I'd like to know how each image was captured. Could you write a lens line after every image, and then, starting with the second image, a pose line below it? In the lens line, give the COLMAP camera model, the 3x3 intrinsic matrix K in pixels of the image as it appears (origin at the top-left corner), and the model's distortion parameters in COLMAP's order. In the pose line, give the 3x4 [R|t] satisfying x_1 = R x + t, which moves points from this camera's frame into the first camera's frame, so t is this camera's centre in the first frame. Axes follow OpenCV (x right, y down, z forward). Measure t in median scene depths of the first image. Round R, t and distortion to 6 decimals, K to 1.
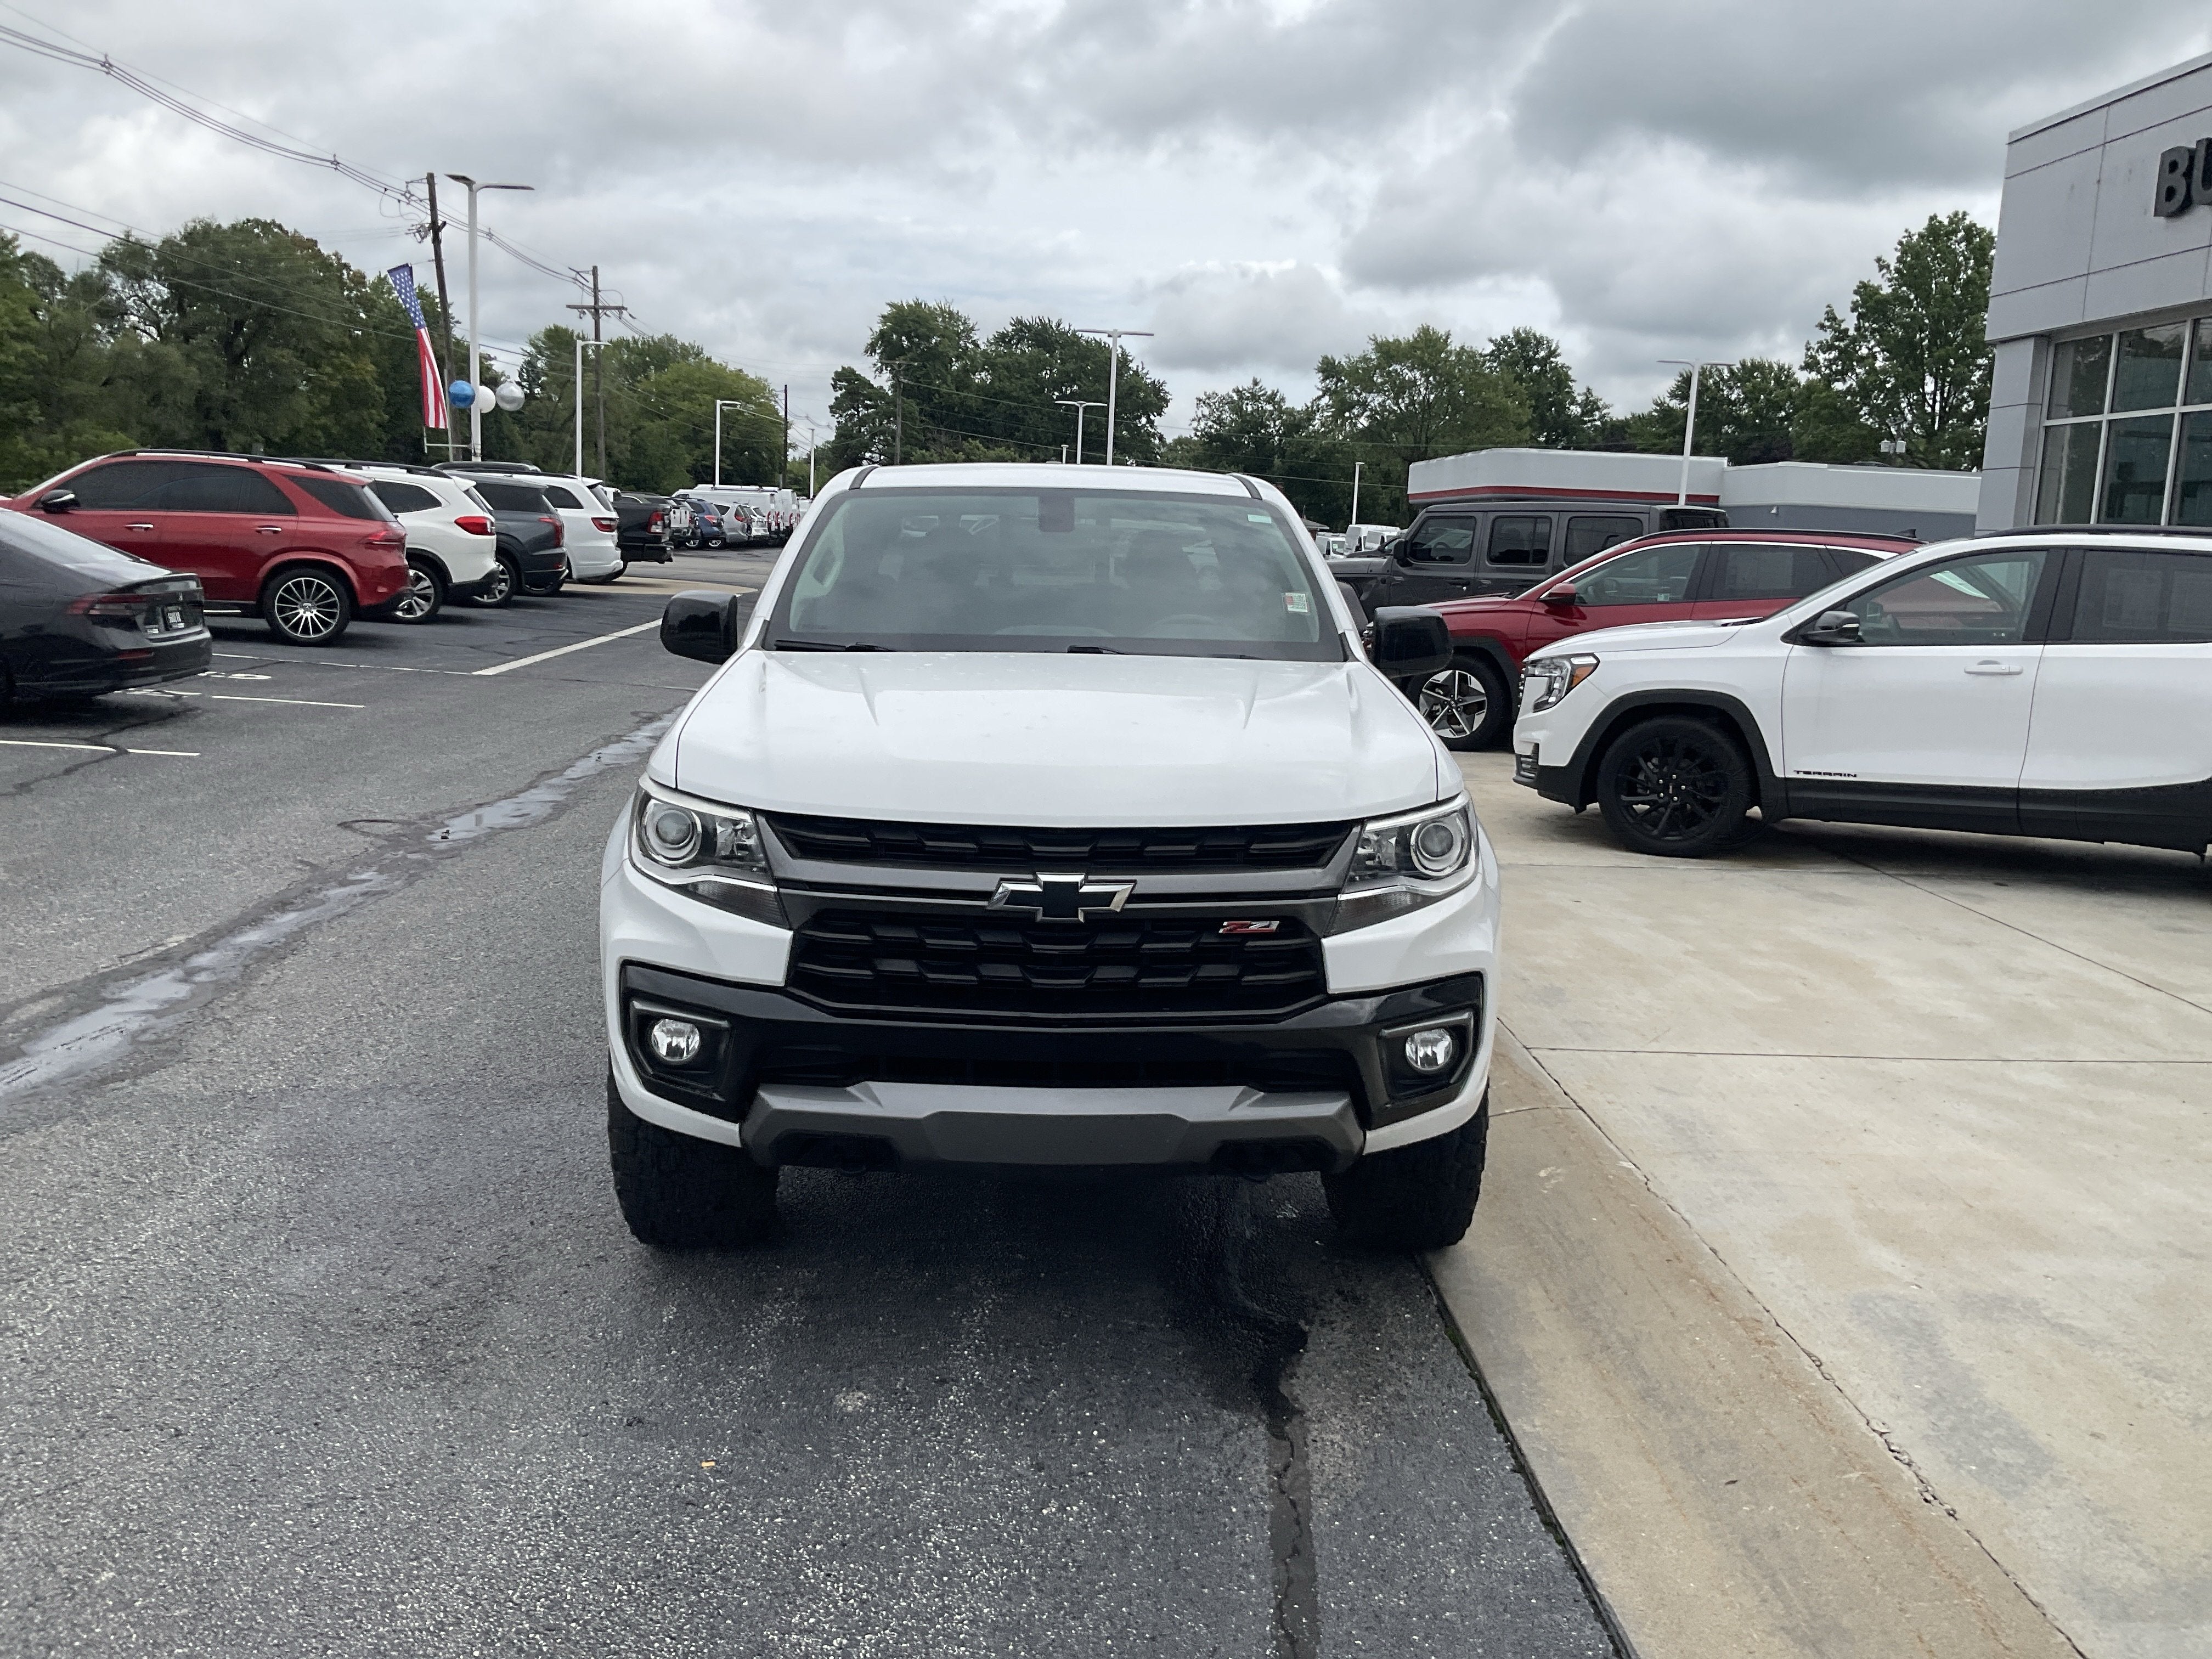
lens RADIAL K [[1820.5, 0, 1094.2], [0, 1820.5, 824.8], [0, 0, 1]] dist [0.068015, -0.133515]
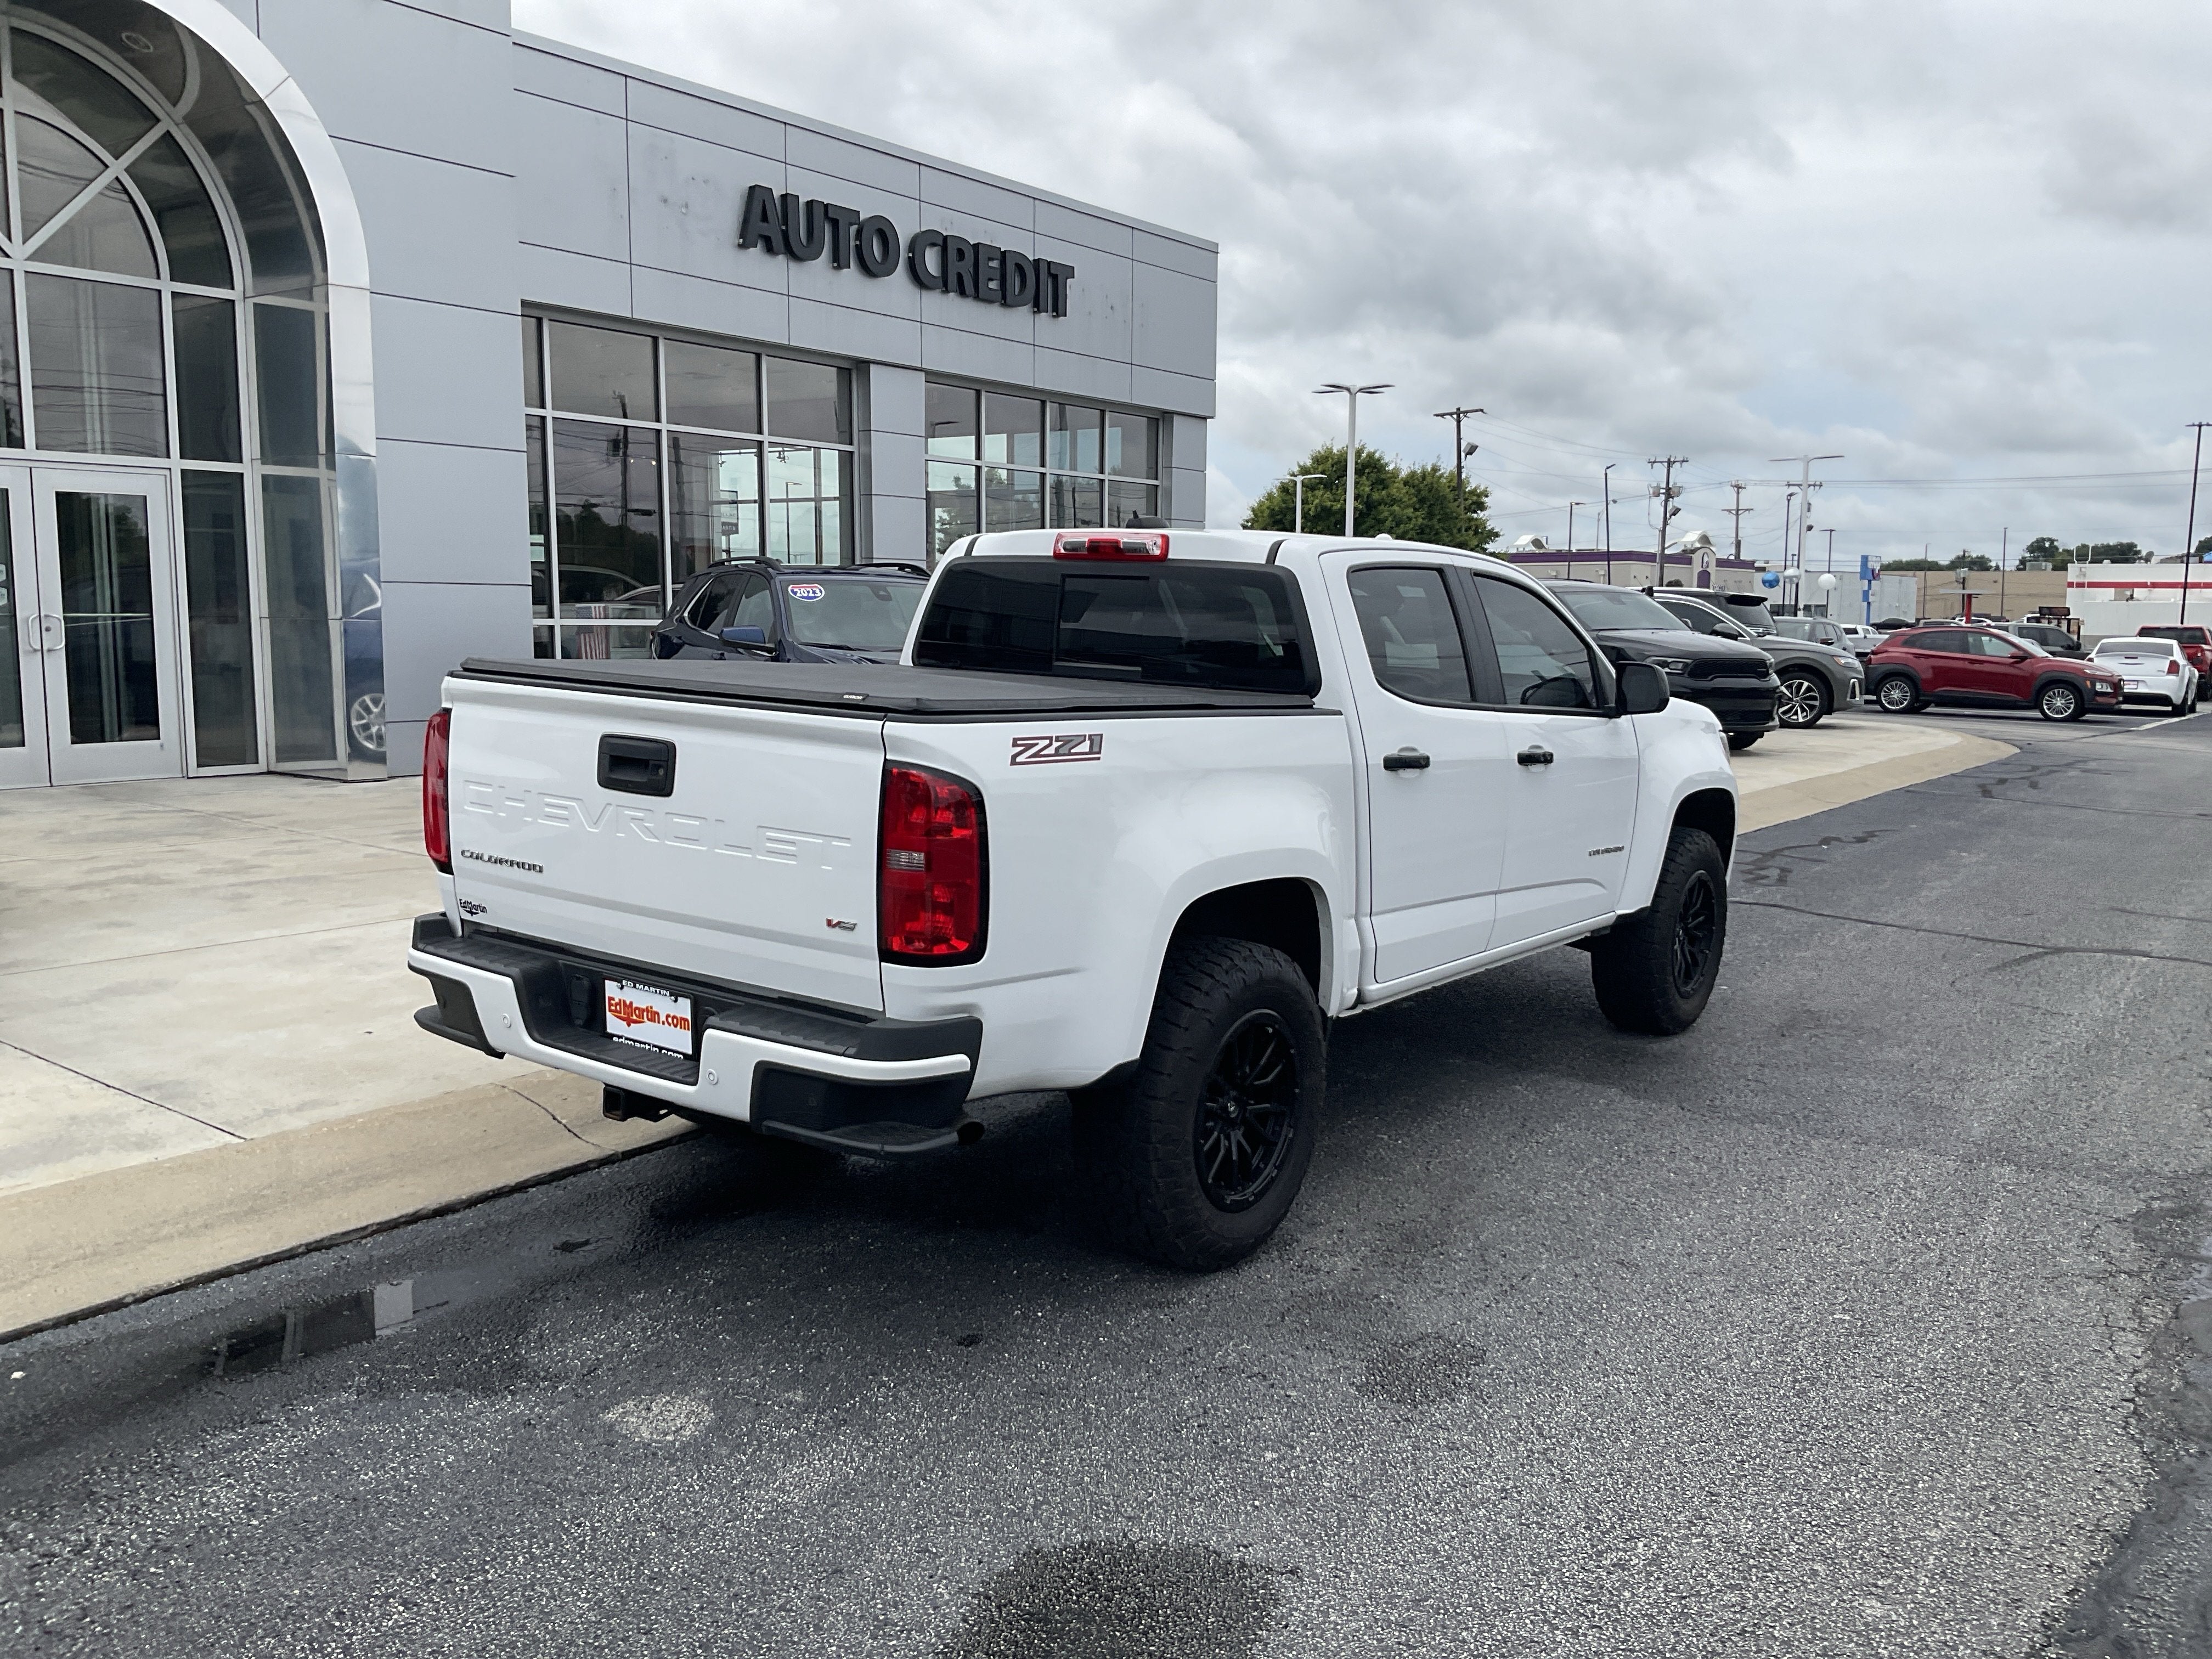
lens RADIAL K [[1820.5, 0, 1098.2], [0, 1820.5, 847.1], [0, 0, 1]] dist [0.068015, -0.133515]
pose [[-0.784278, -0.134856, 0.605576, -0.415901], [0.050946, 0.958795, 0.279494, -0.223007], [-0.618314, 0.250053, -0.745091, 1.300776]]
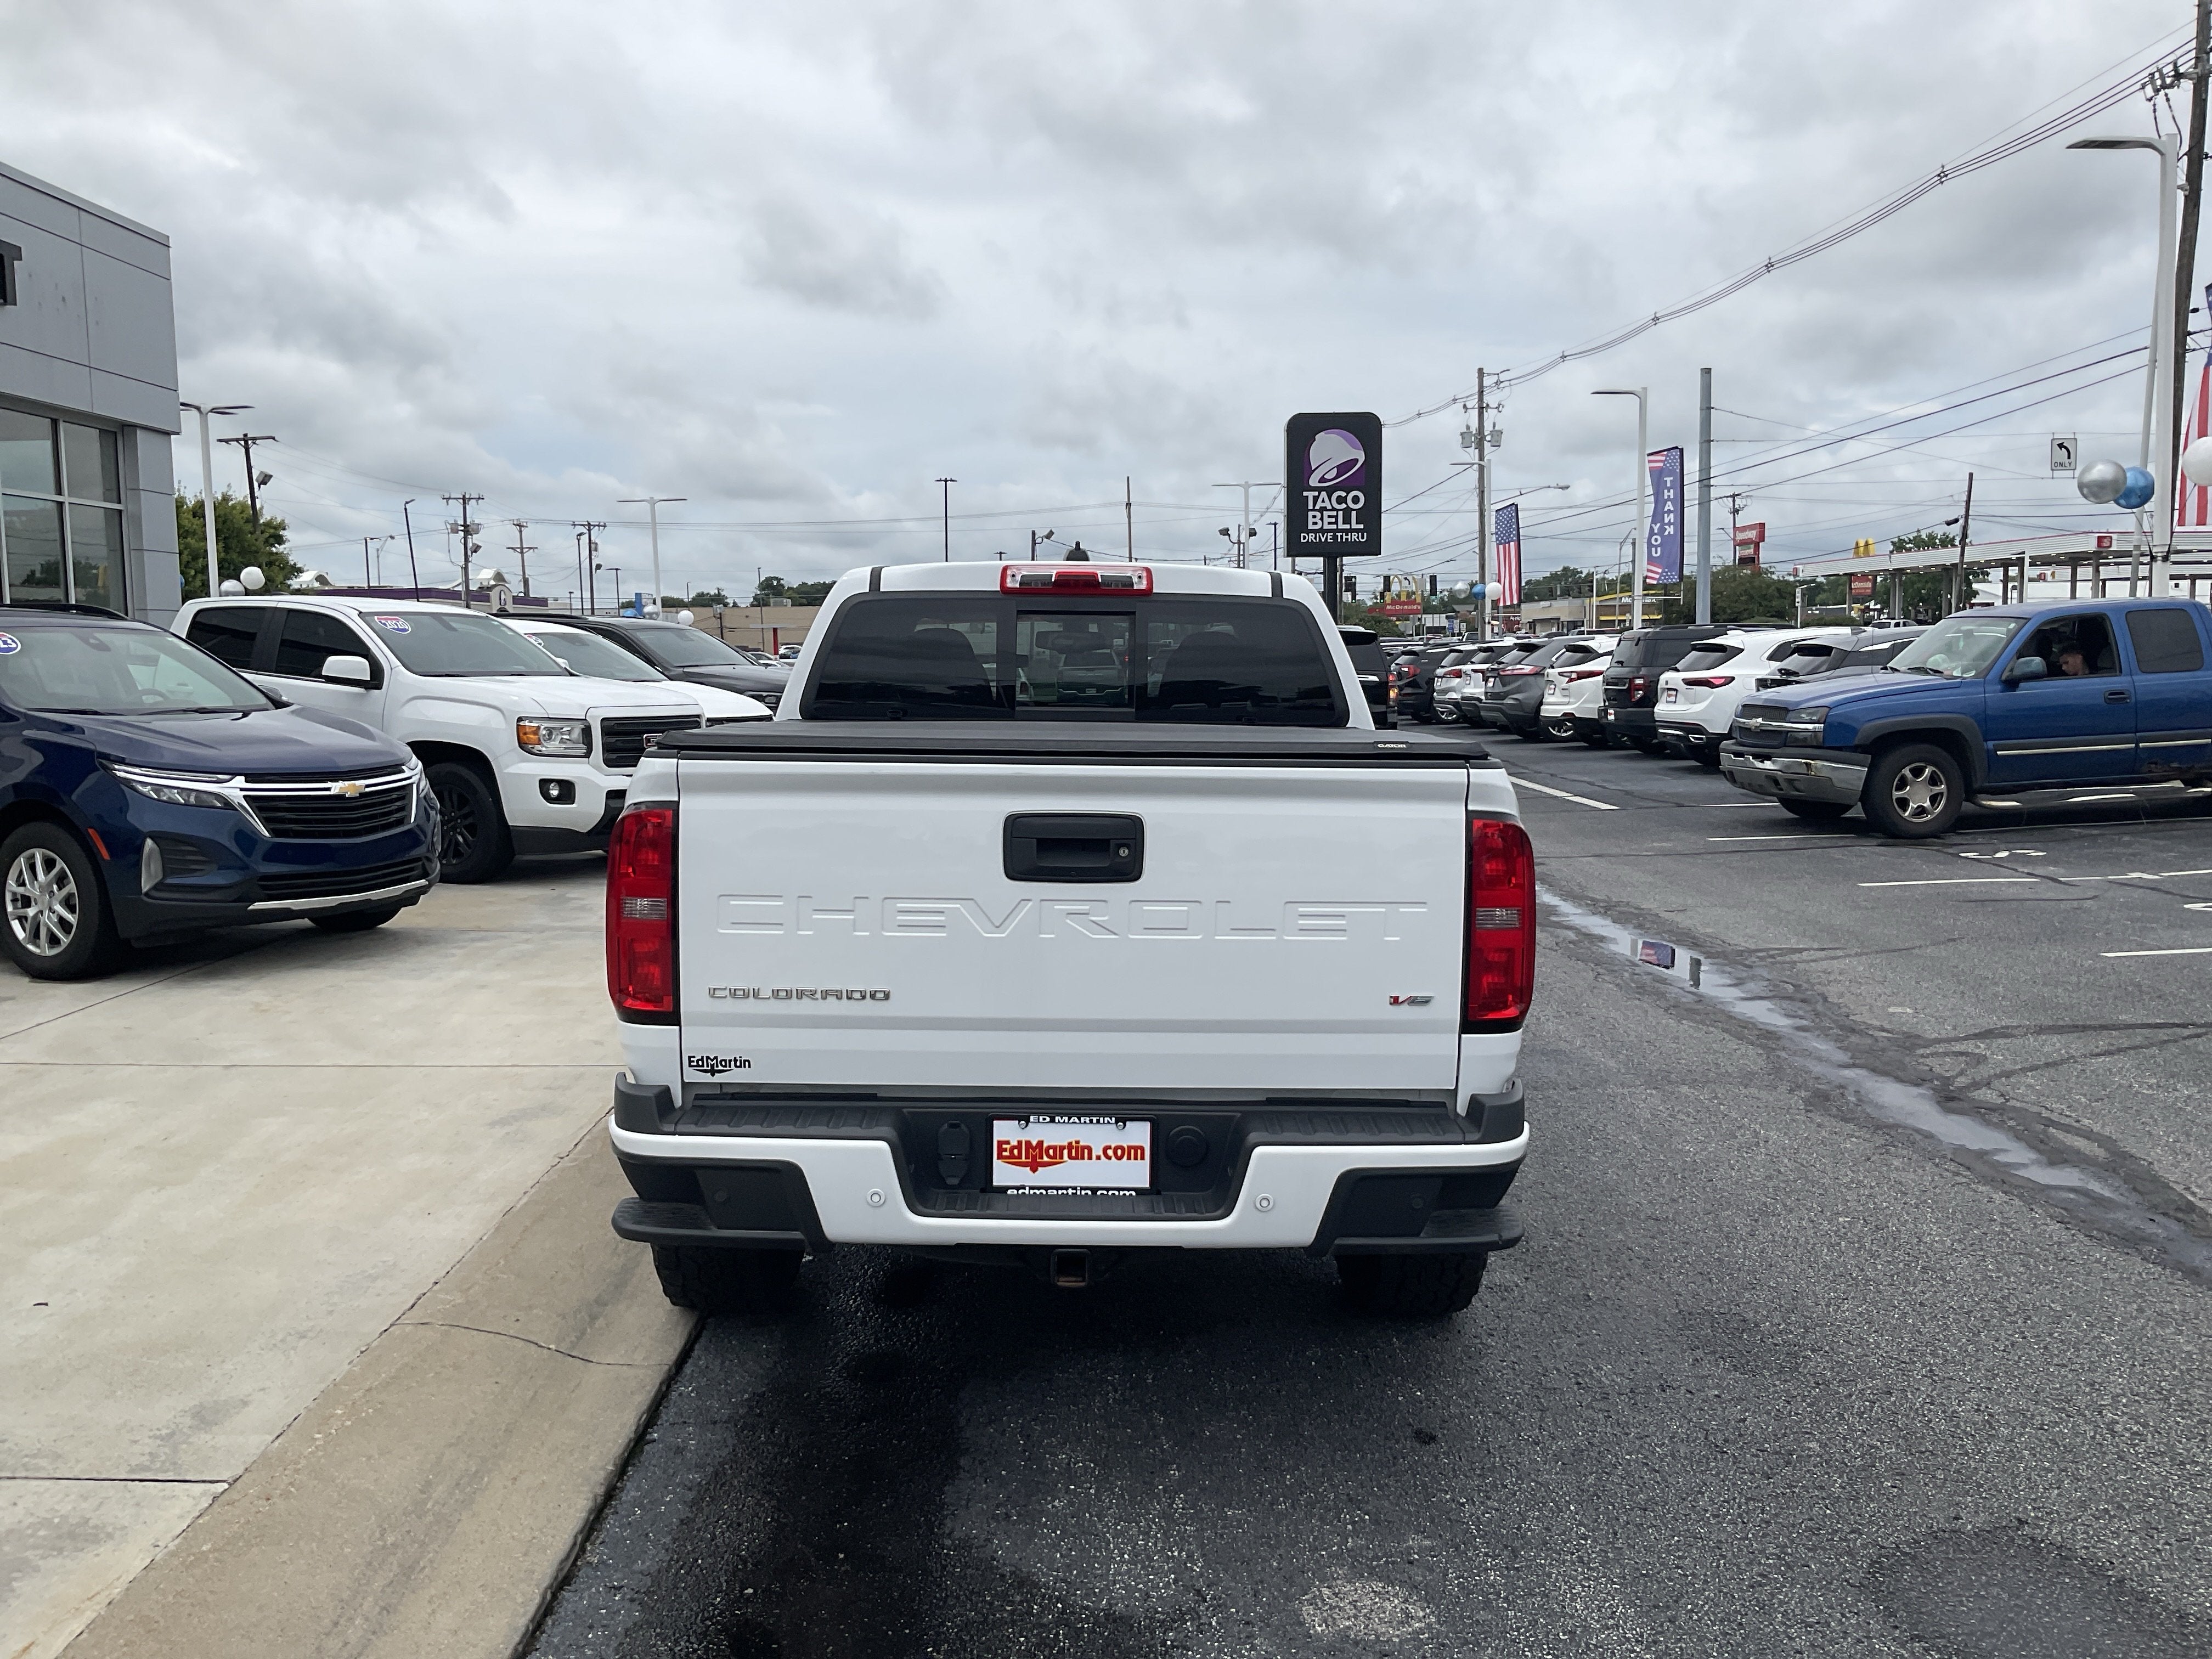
lens RADIAL K [[1820.5, 0, 1096.9], [0, 1820.5, 839.6], [0, 0, 1]] dist [0.068015, -0.133515]
pose [[-0.999307, -0.034831, 0.013140, -0.035480], [-0.030148, 0.964254, 0.263259, -0.220153], [-0.021839, 0.262681, -0.964636, 1.388988]]
